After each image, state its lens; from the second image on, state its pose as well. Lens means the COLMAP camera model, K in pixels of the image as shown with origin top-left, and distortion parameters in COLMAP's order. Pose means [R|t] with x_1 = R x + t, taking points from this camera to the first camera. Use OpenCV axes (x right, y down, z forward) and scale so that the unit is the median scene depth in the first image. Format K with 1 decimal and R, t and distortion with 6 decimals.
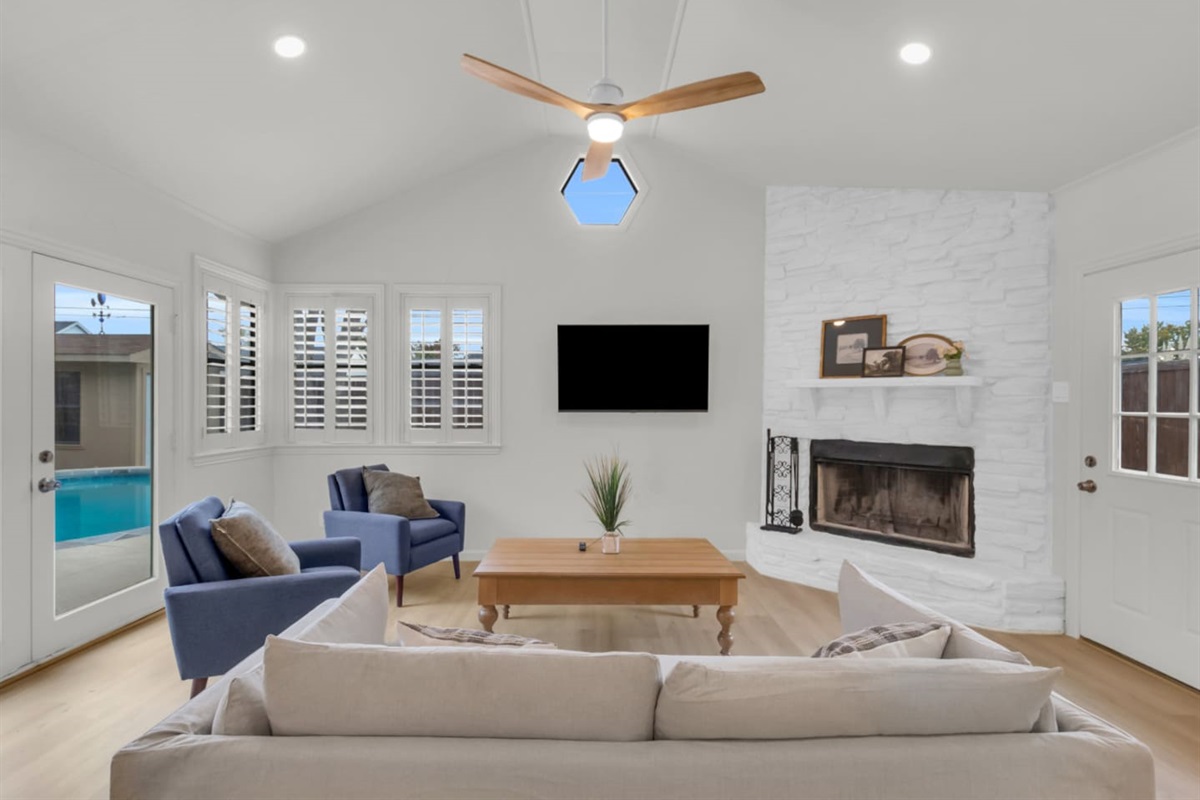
lens RADIAL K [[556.1, 0, 596.9], [0, 556.1, 402.7], [0, 0, 1]] dist [0.004185, -0.001307]
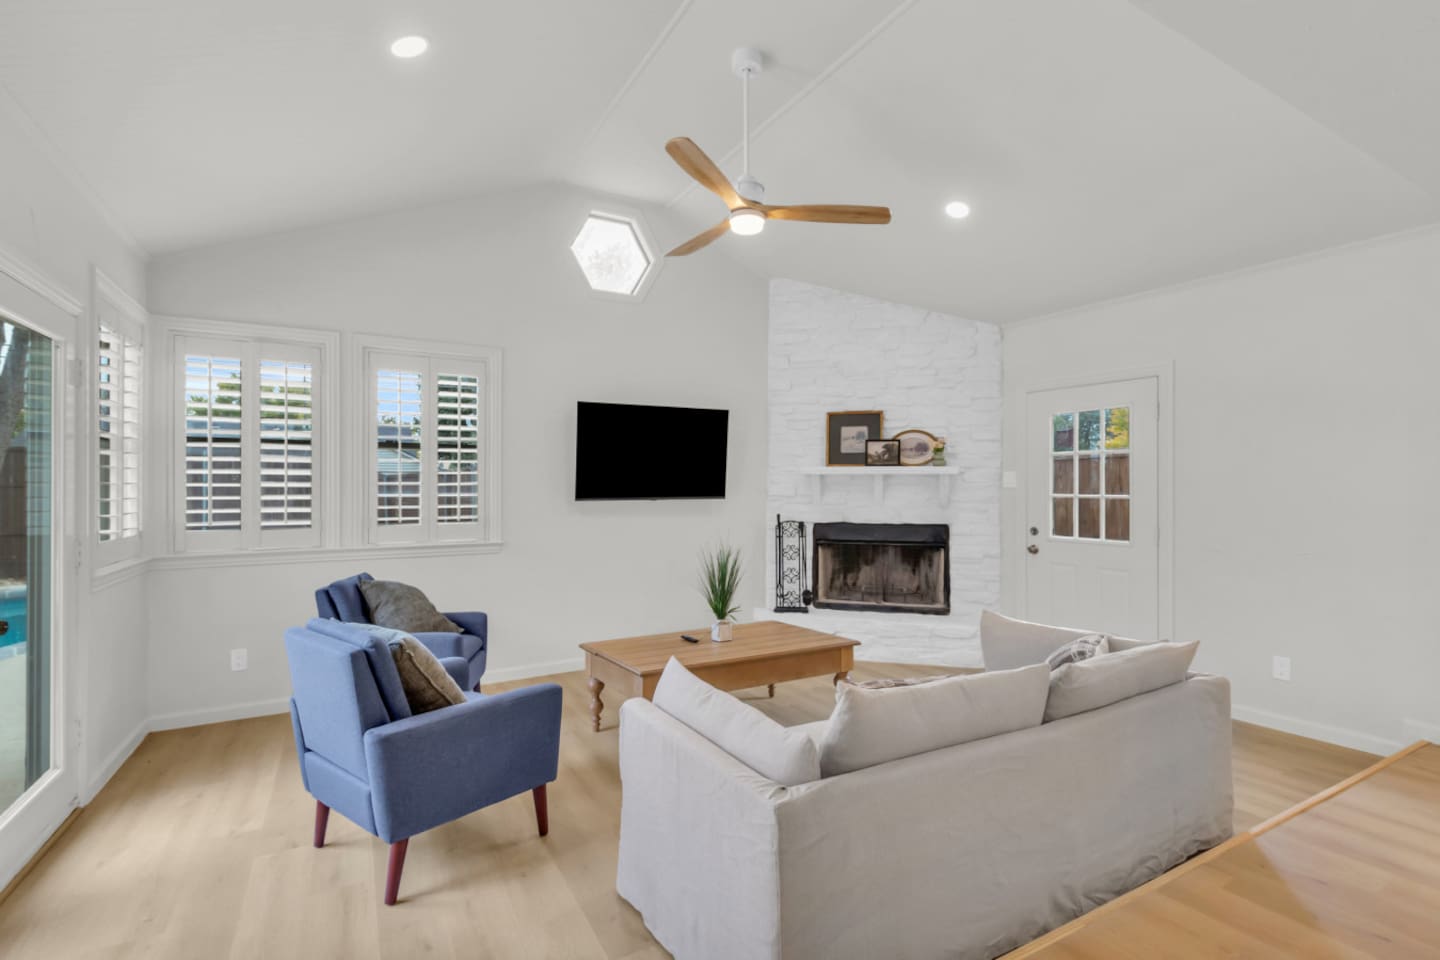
lens RADIAL K [[667.3, 0, 722.4], [0, 667.3, 484.1], [0, 0, 1]] dist [0.004185, -0.001307]
pose [[0.872768, -0.002417, 0.488129, -0.436974], [0.005067, 0.999979, -0.004108, -0.004637], [-0.488109, 0.006059, 0.872762, -0.034017]]
